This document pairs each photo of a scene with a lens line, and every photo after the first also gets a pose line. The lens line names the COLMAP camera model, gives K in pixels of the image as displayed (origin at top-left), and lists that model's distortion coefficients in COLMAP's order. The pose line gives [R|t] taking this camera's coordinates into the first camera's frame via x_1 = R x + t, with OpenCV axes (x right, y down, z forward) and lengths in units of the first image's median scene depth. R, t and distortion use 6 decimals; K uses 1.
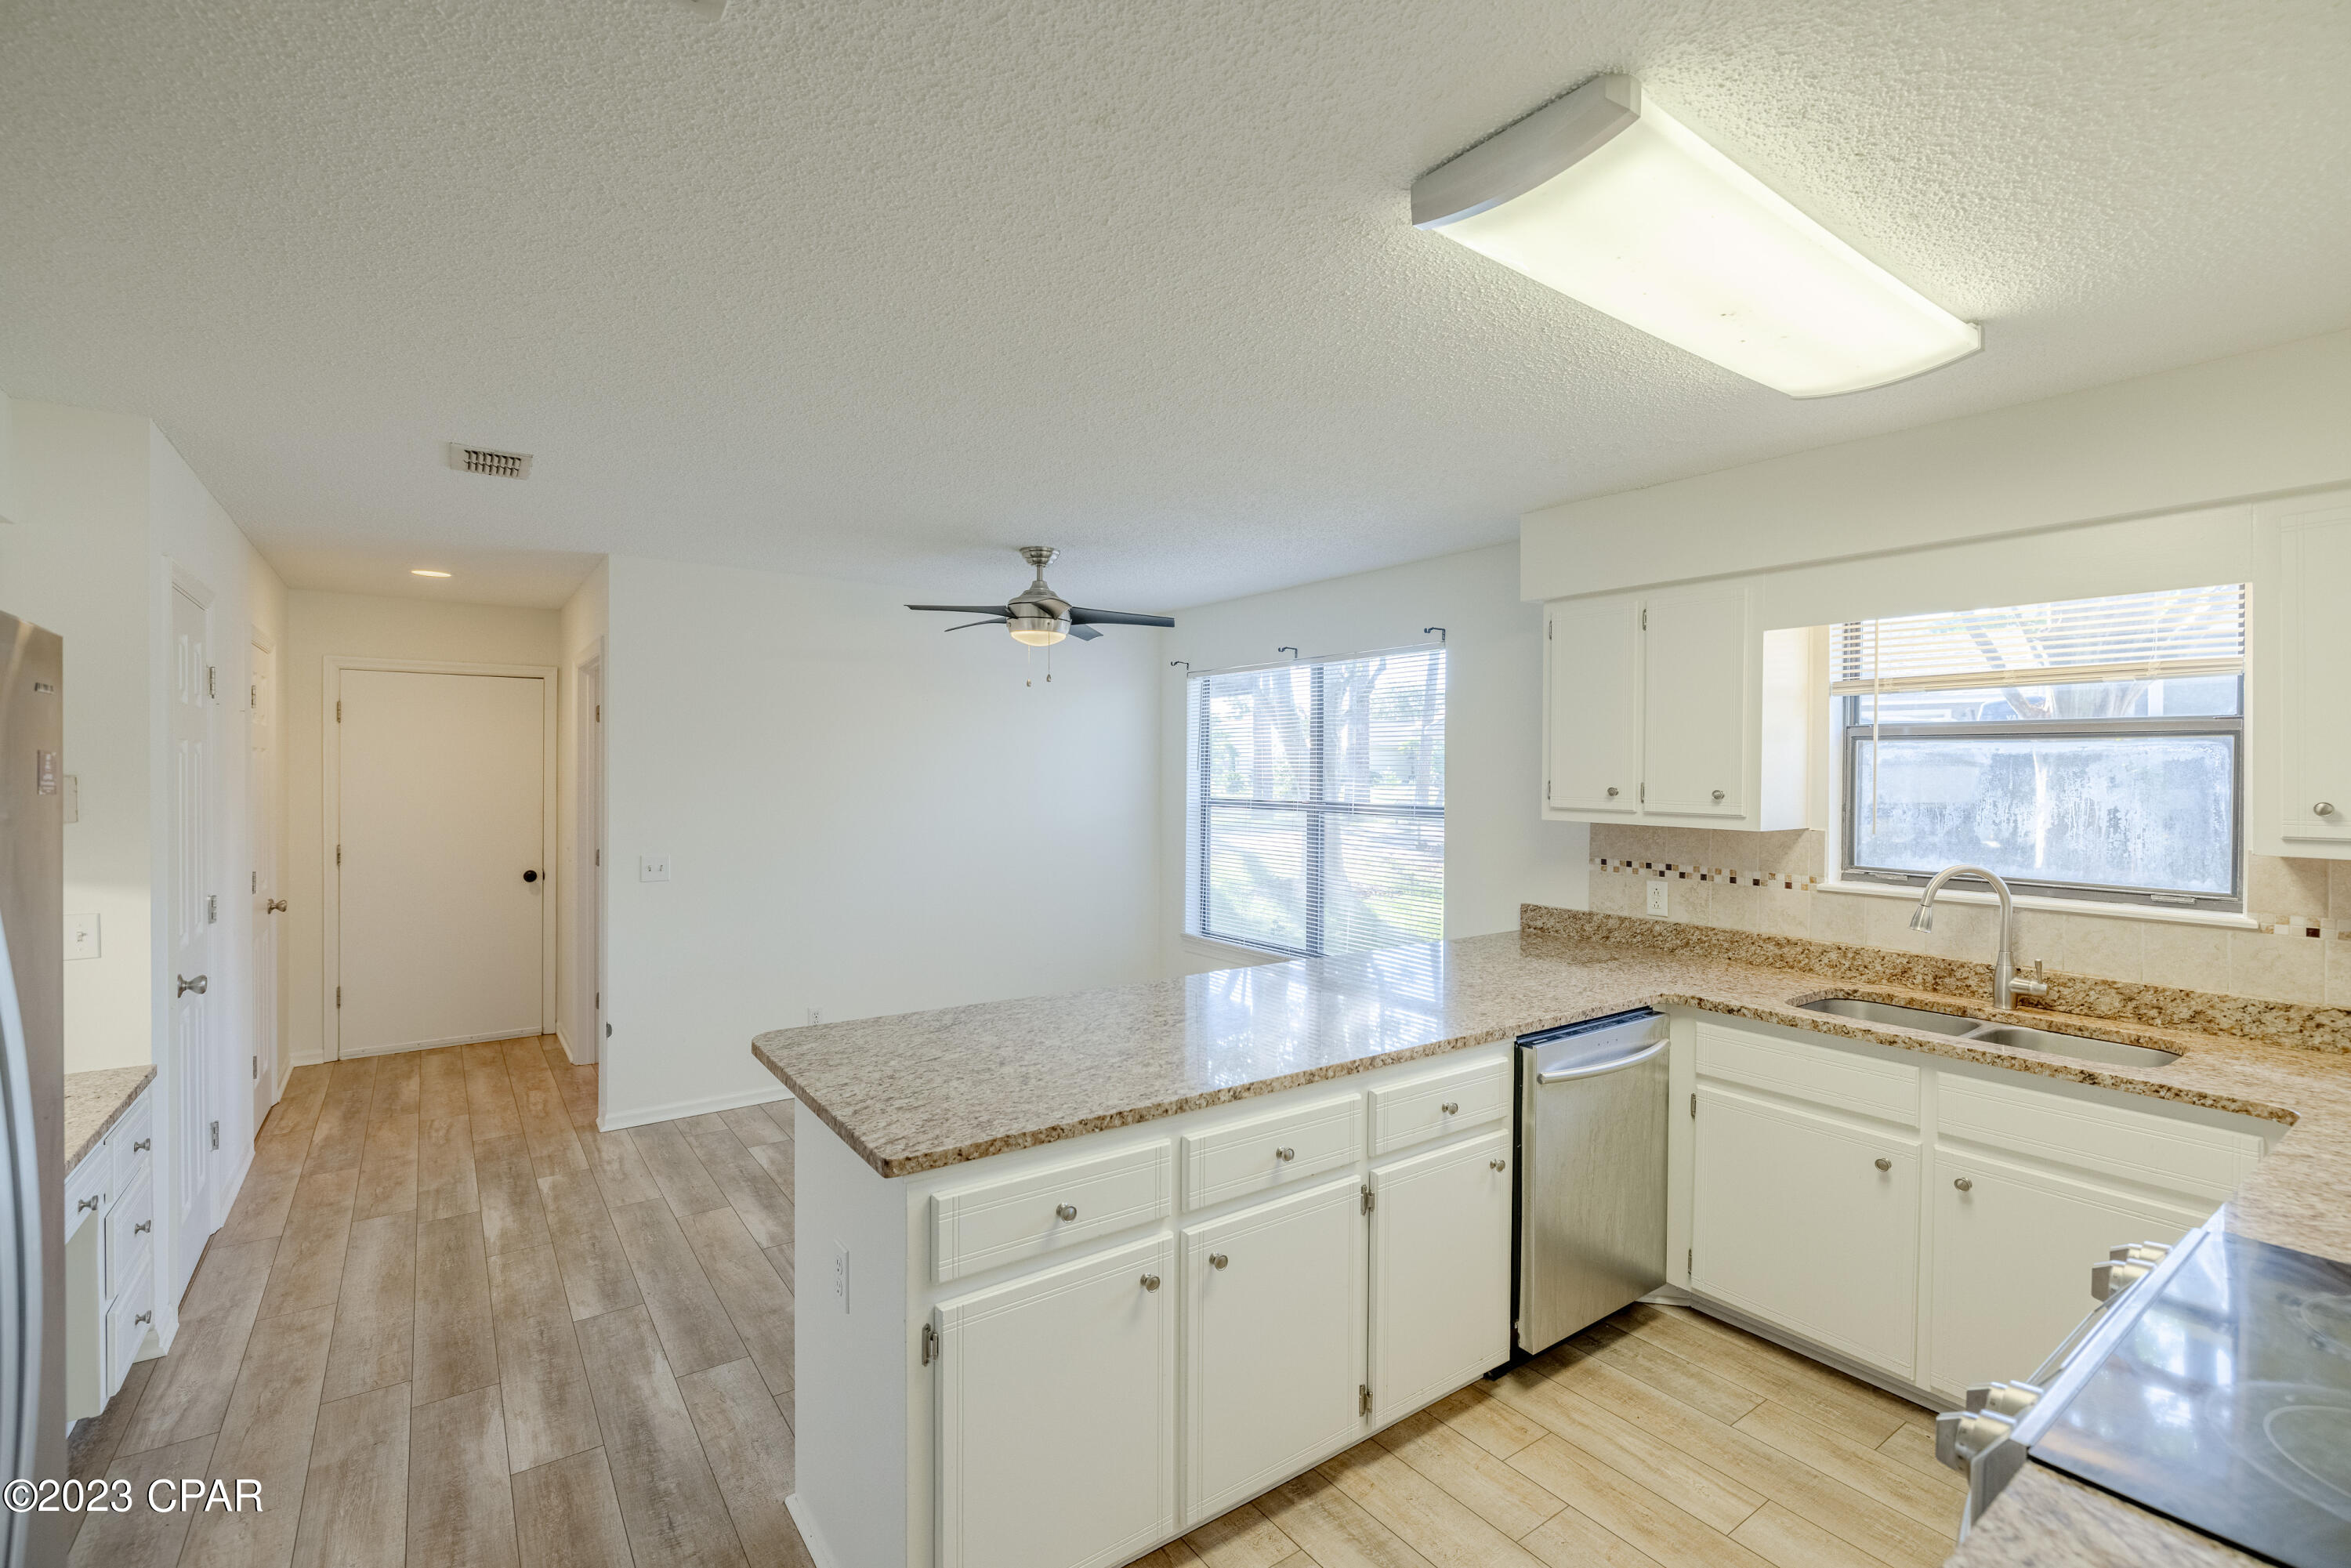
lens RADIAL K [[1040.1, 0, 1155.8], [0, 1040.1, 774.4], [0, 0, 1]] dist [-0.007635, 0.002041]
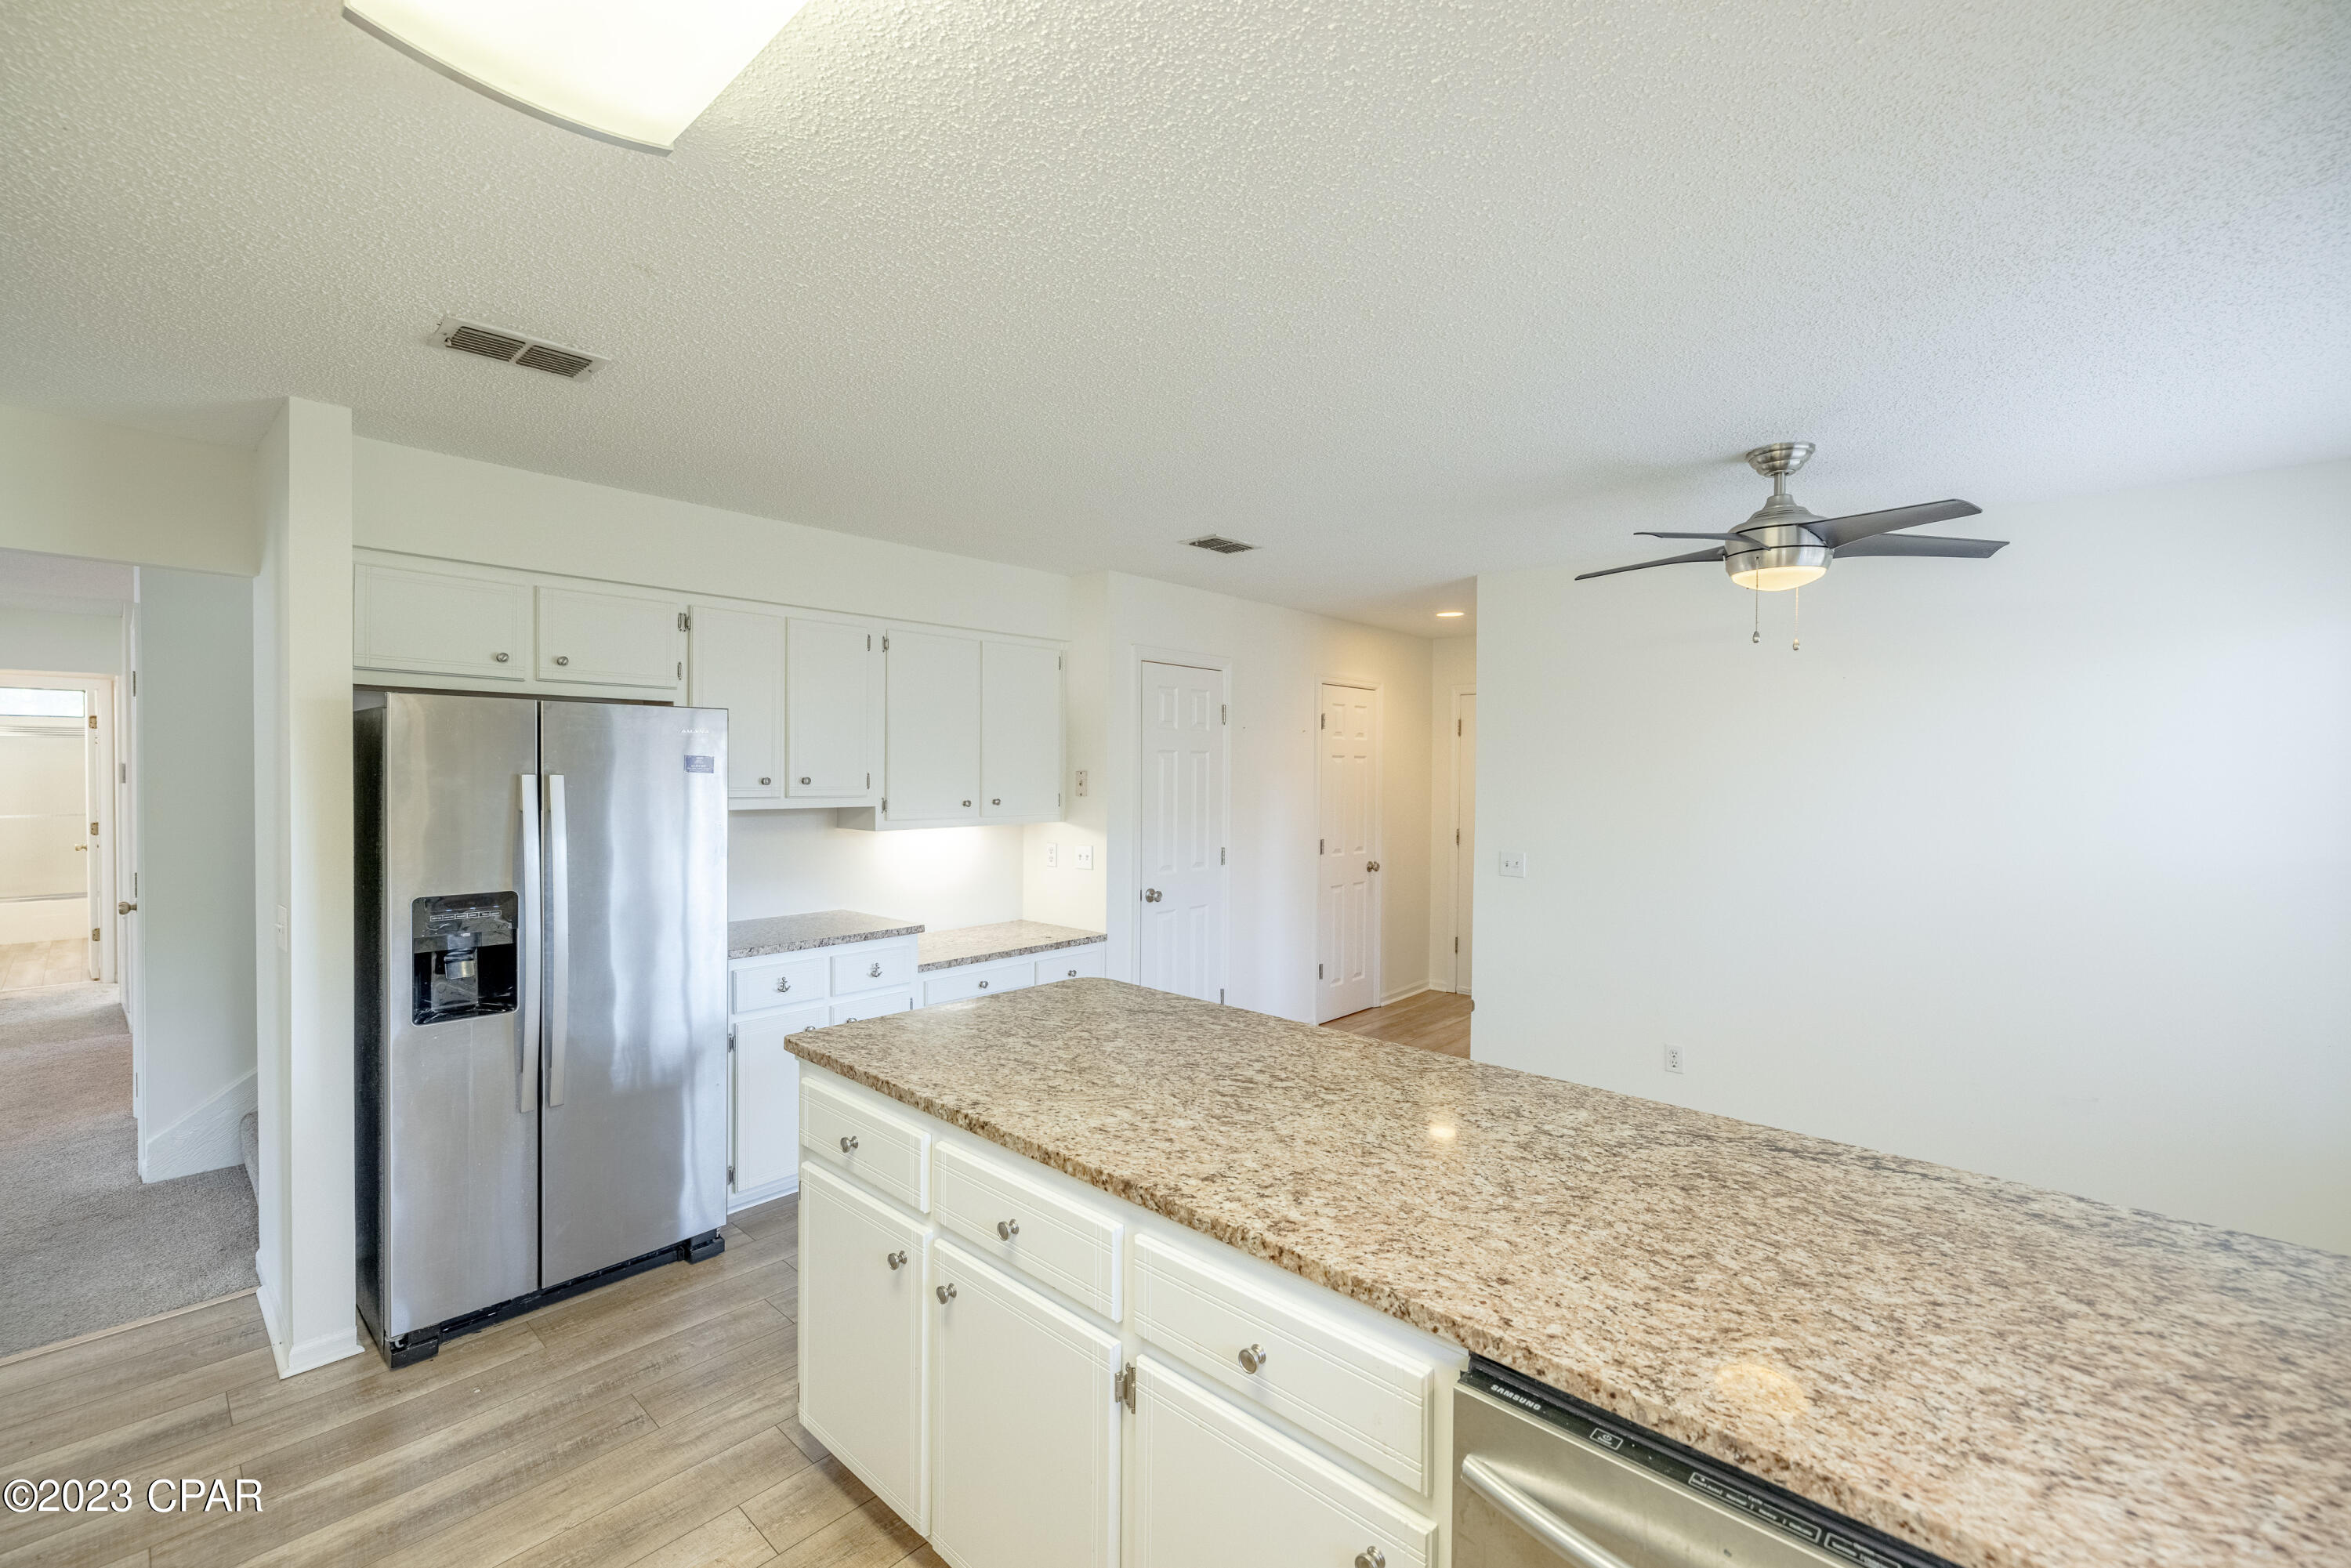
lens RADIAL K [[981.2, 0, 1153.9], [0, 981.2, 772.2], [0, 0, 1]] dist [0.000053, -0.001120]
pose [[0.200212, -0.000032, -0.979753, 0.670037], [-0.008770, 0.999960, -0.001825, 0.003606], [0.979713, 0.008958, 0.200203, 0.704802]]
